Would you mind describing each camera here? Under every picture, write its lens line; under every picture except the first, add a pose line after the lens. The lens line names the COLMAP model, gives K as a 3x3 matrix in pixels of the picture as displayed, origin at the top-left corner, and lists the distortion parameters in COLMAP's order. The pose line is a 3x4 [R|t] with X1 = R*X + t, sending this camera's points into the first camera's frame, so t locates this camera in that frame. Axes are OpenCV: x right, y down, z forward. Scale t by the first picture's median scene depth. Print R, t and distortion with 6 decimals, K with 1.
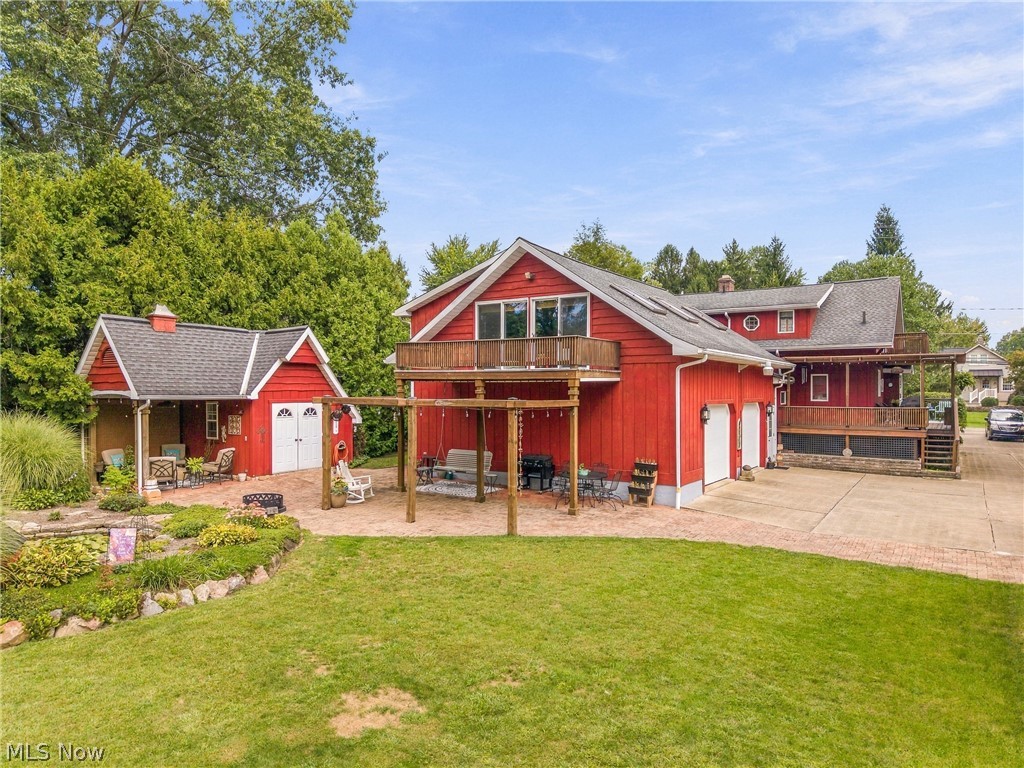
lens RADIAL K [[682.2, 0, 517.3], [0, 682.2, 385.3], [0, 0, 1]] dist [0.009812, -0.003525]
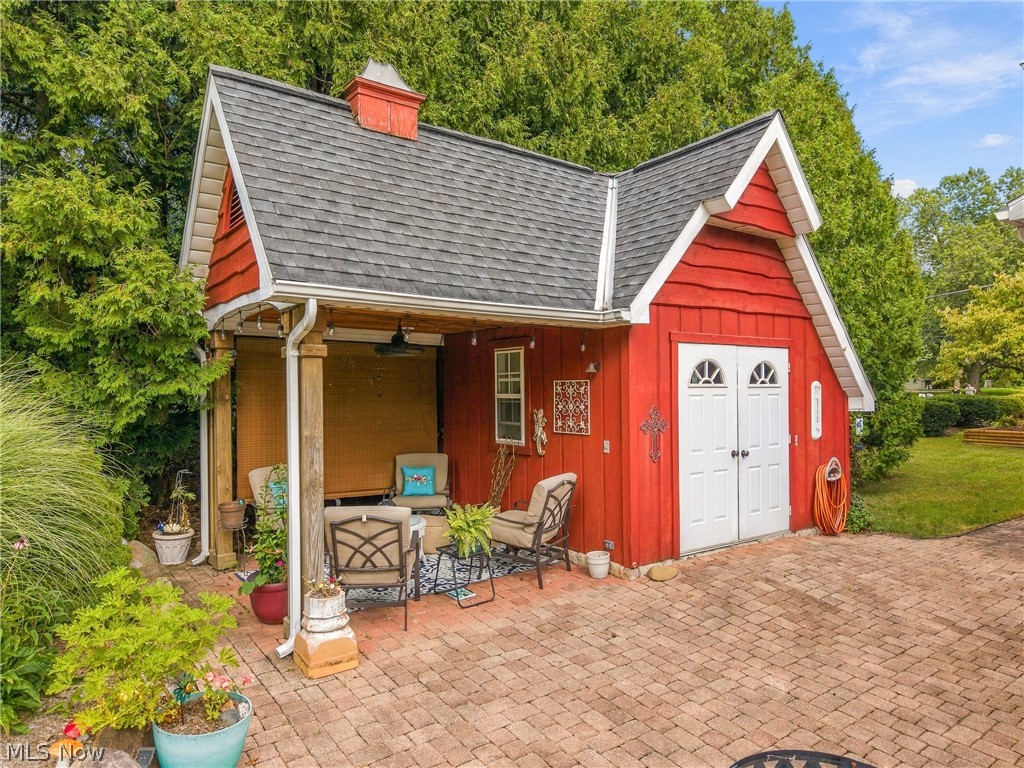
lens RADIAL K [[682.2, 0, 519.0], [0, 682.2, 390.1], [0, 0, 1]] dist [0.009812, -0.003525]
pose [[0.932902, -0.001152, -0.360128, -0.309318], [0.003745, 0.999972, 0.006502, 0.046484], [0.360110, -0.007414, 0.932880, 0.656666]]
